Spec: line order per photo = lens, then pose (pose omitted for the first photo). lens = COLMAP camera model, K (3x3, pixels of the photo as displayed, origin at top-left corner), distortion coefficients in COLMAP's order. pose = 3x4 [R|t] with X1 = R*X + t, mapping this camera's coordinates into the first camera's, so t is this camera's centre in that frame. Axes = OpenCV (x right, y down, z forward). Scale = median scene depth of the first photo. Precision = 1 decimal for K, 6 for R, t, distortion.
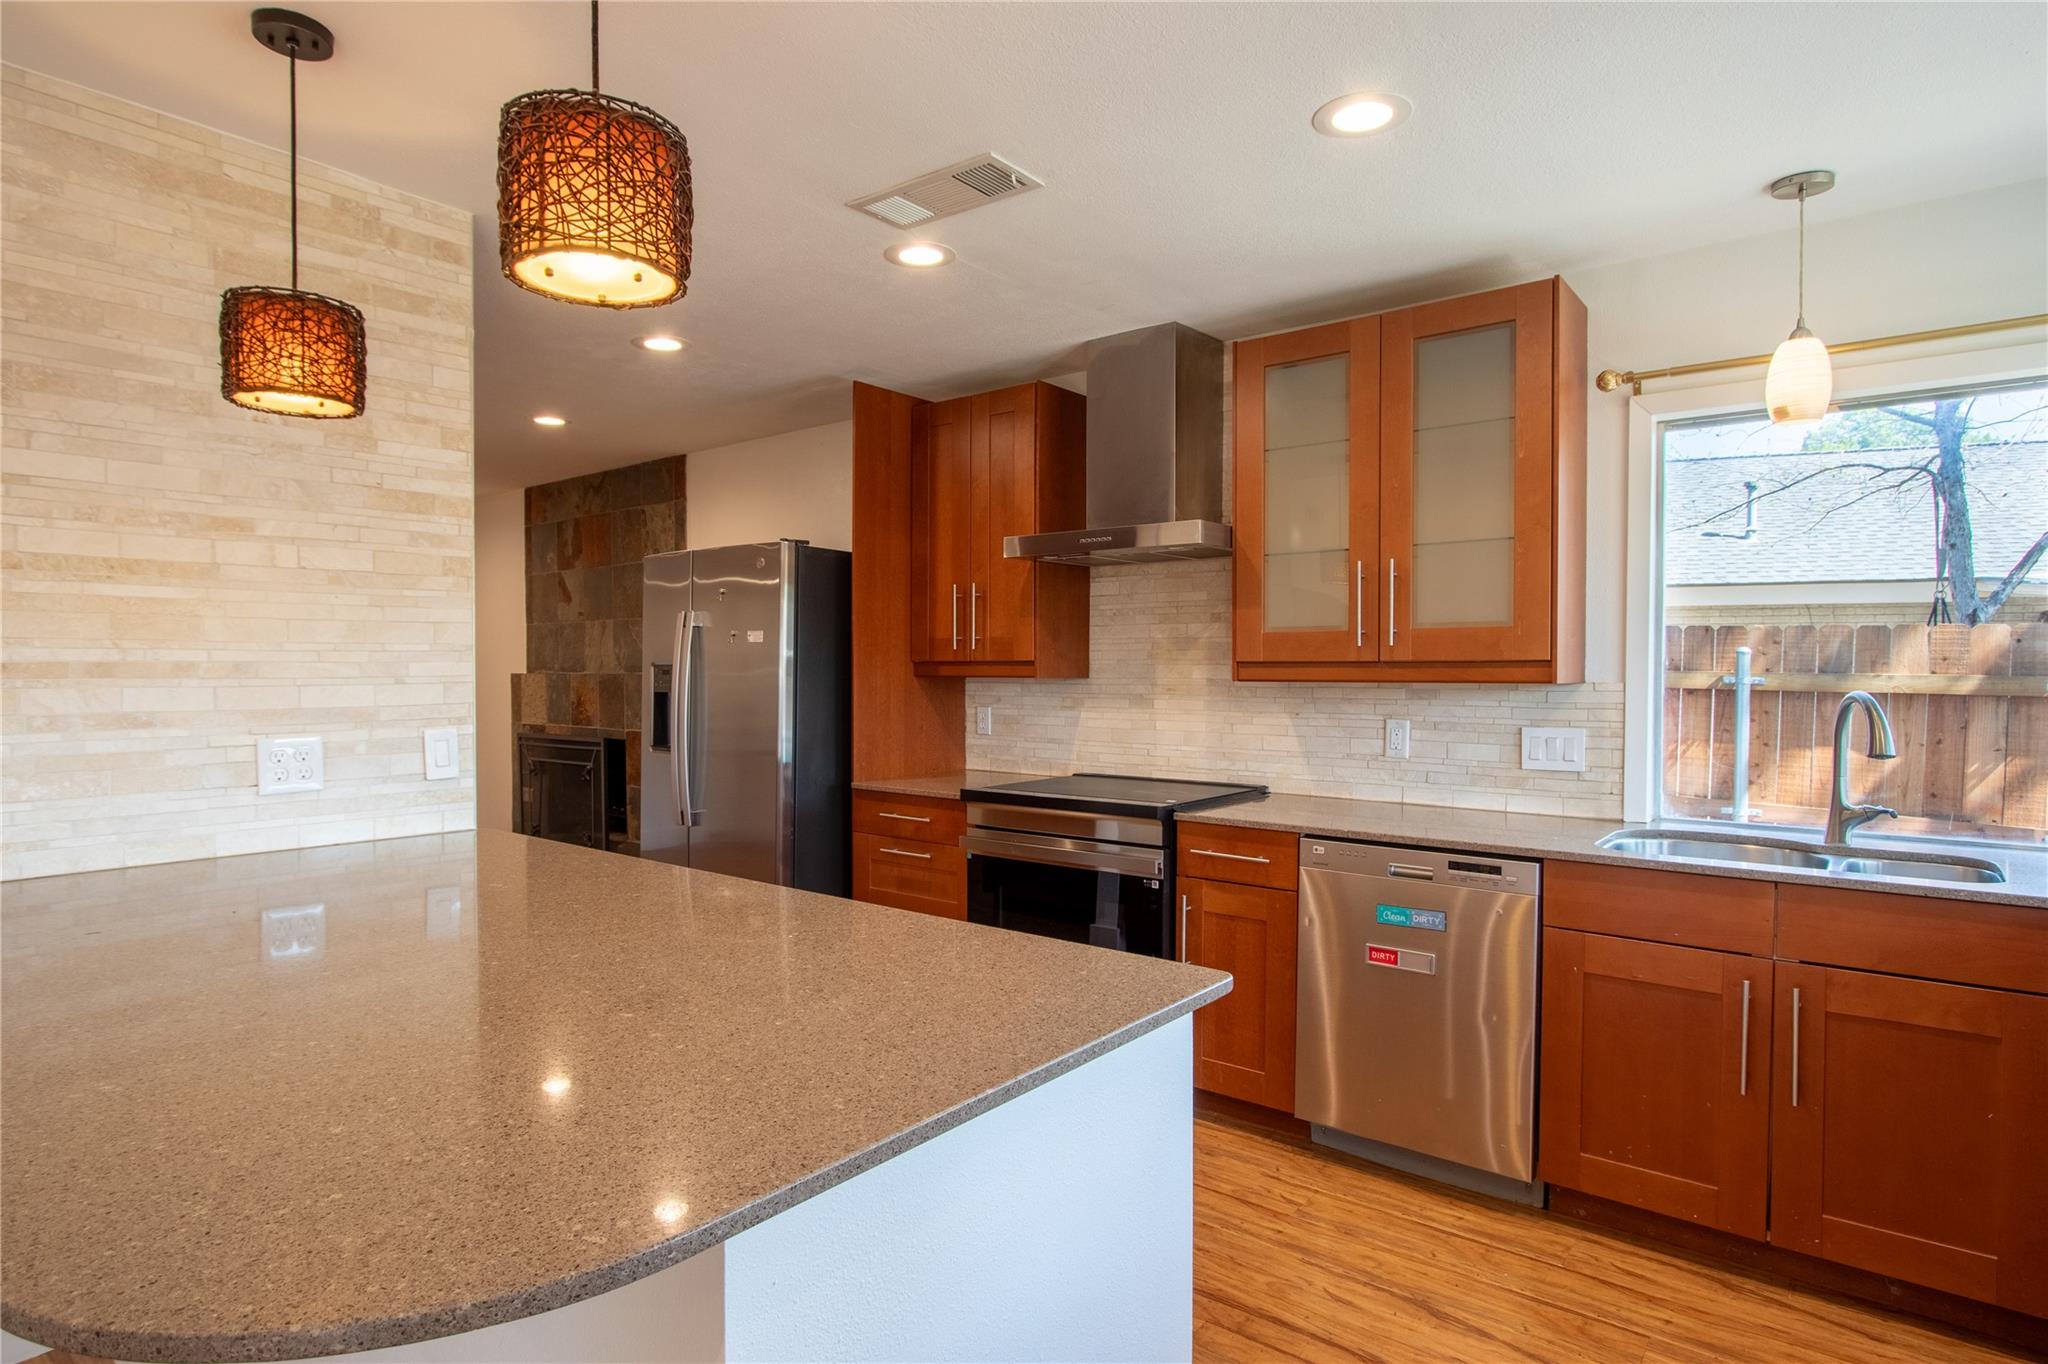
lens RADIAL K [[1105.4, 0, 1024.0], [0, 1105.4, 682.0], [0, 0, 1]] dist [-0.017990, -0.001668]
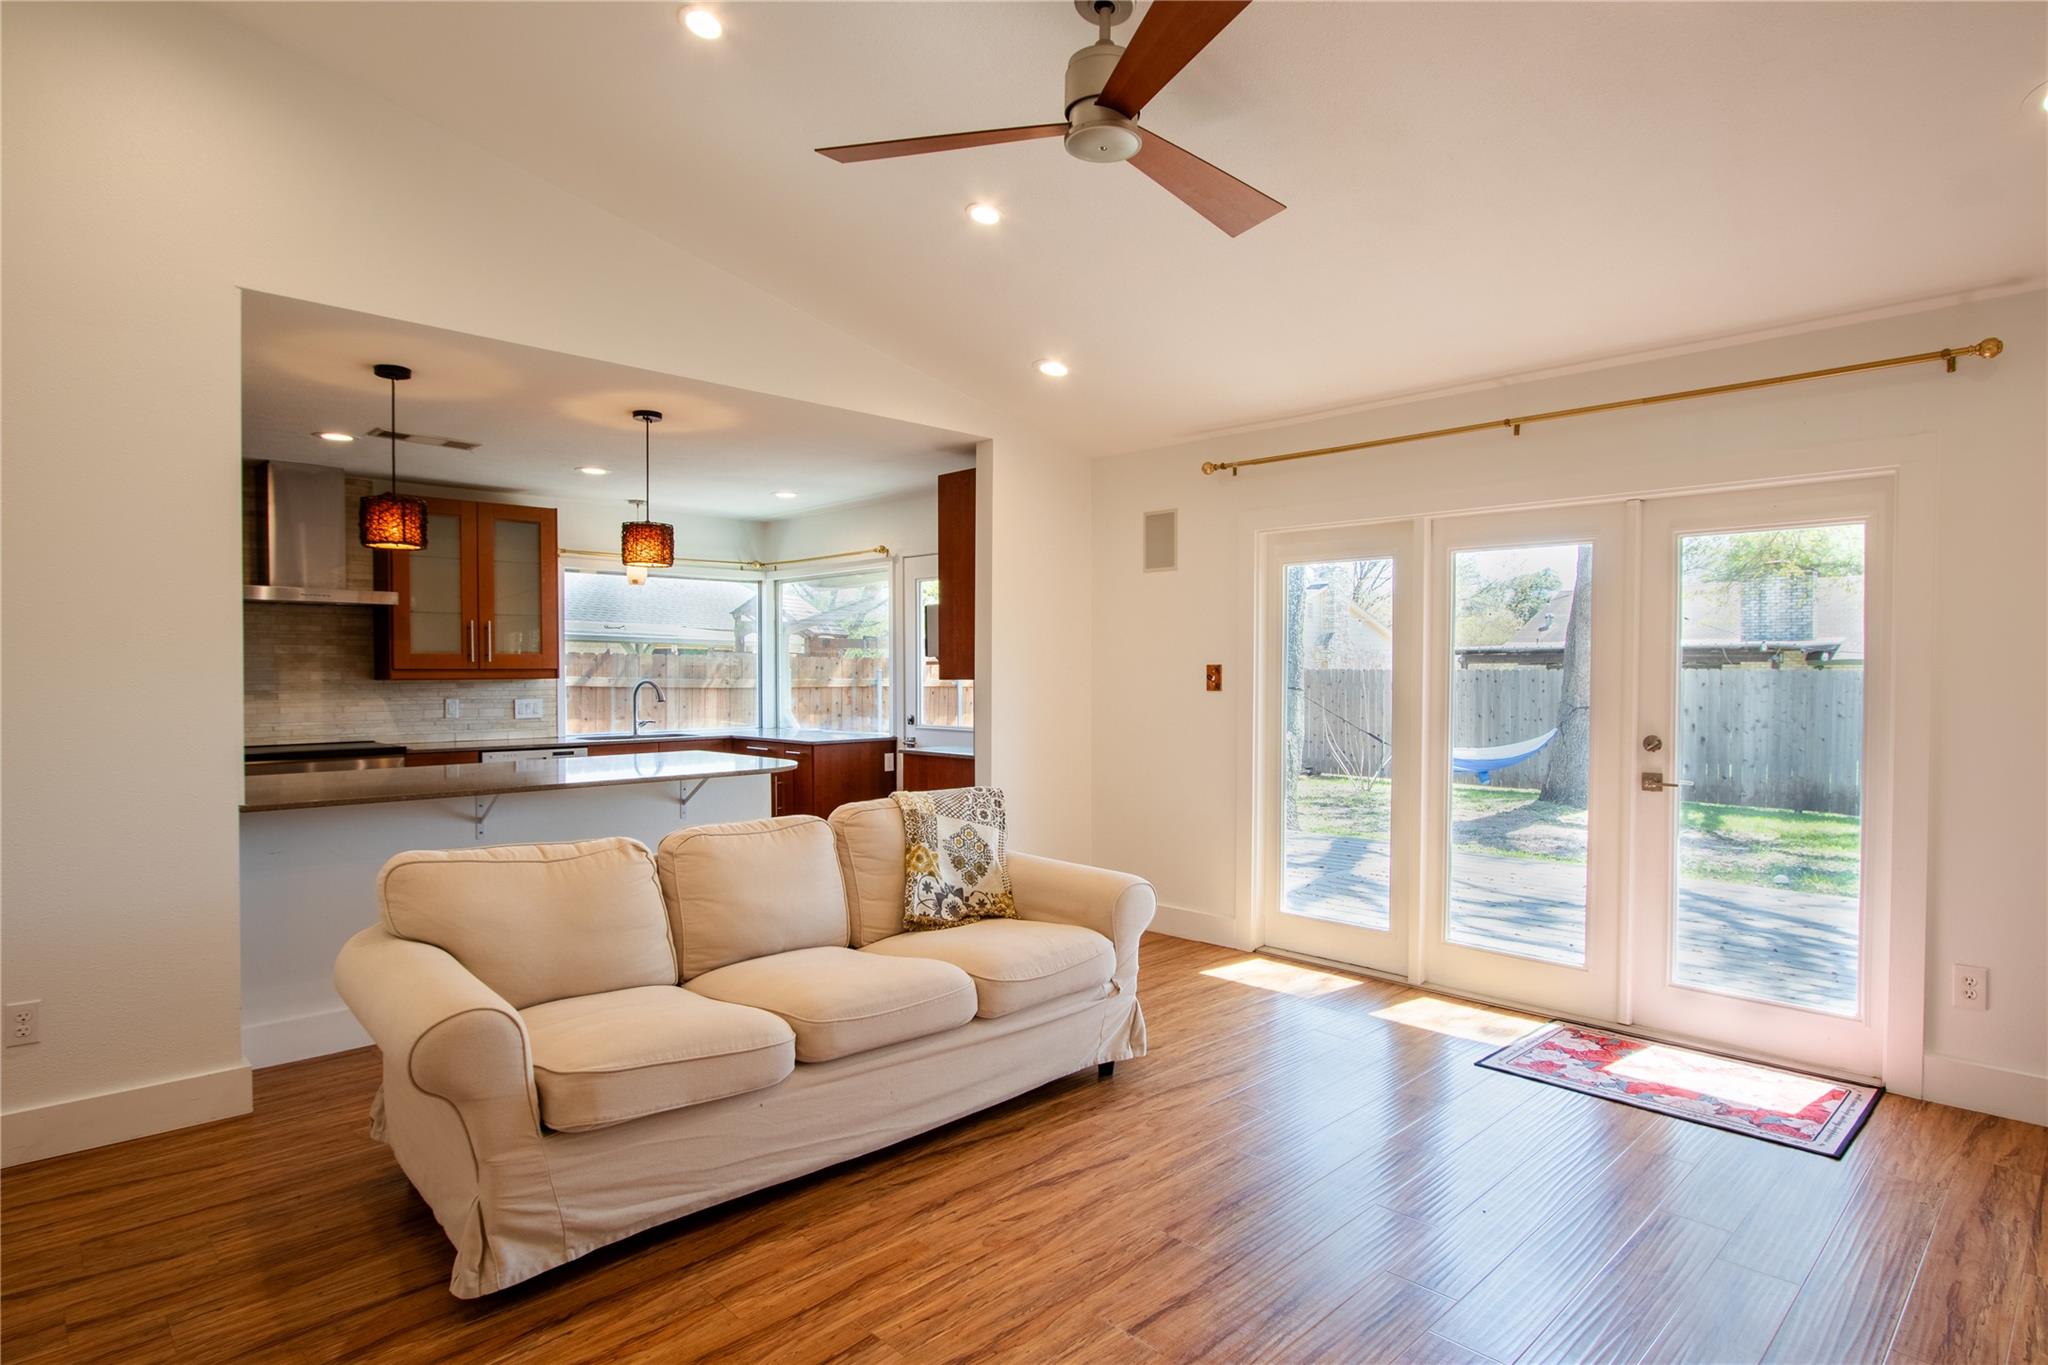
lens RADIAL K [[1105.4, 0, 1024.0], [0, 1105.4, 682.5], [0, 0, 1]] dist [-0.017990, -0.001668]
pose [[0.124891, -0.006918, 0.992146, -2.061776], [0.019719, 0.999795, 0.004489, 0.022796], [-0.991974, 0.019003, 0.125002, -0.352558]]
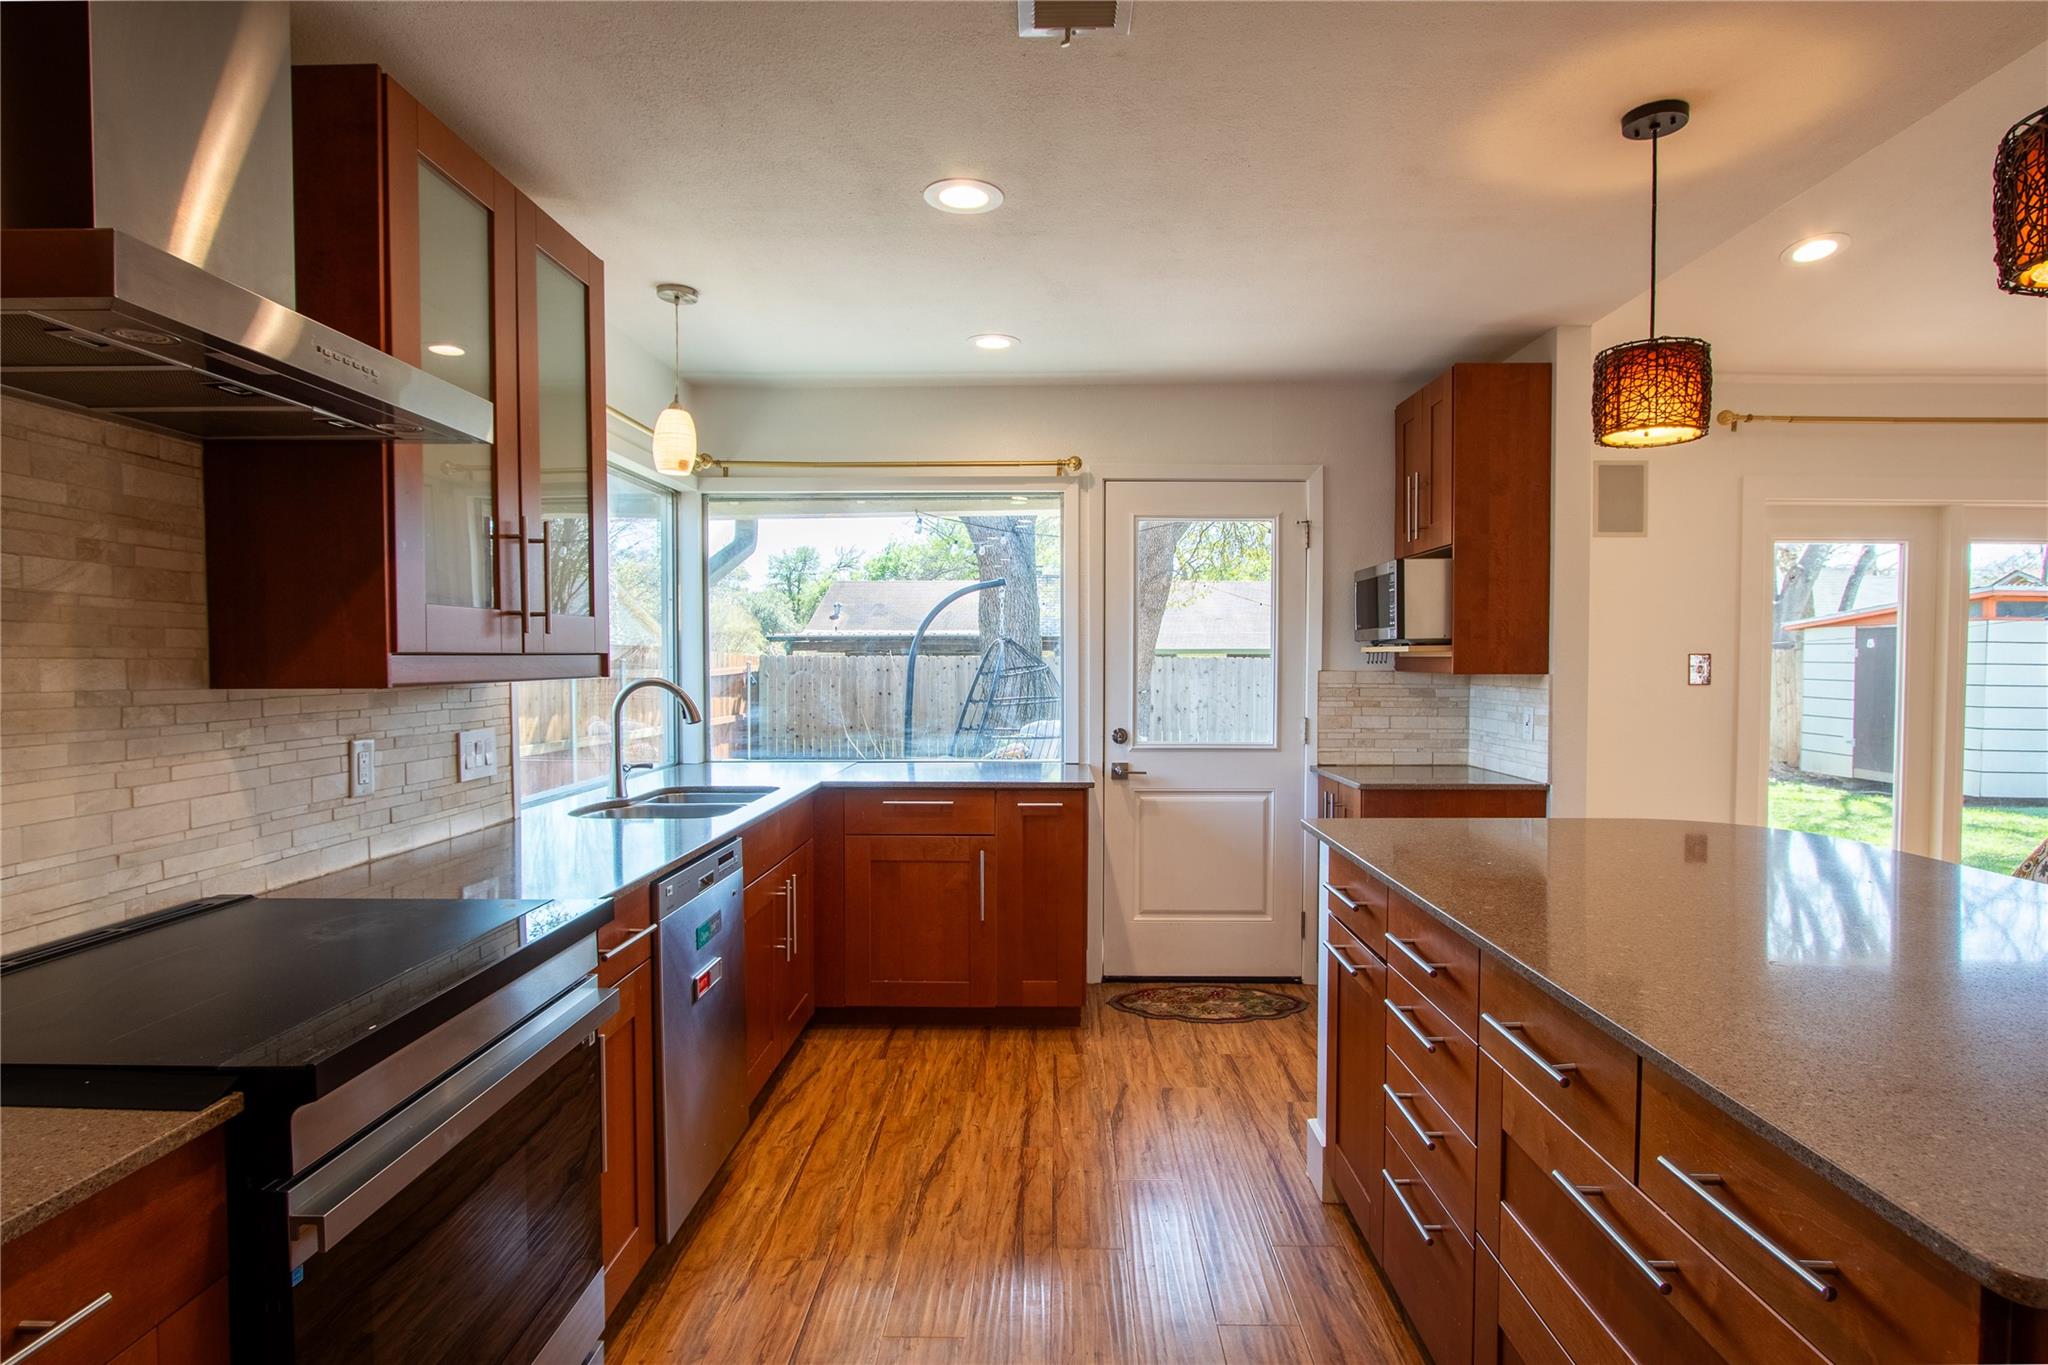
lens RADIAL K [[1105.4, 0, 1024.0], [0, 1105.4, 682.5], [0, 0, 1]] dist [-0.017990, -0.001668]
pose [[-0.615173, -0.014568, 0.788258, -0.615689], [0.016585, 0.999369, 0.031413, -0.021247], [-0.788218, 0.032398, -0.614543, 1.532504]]
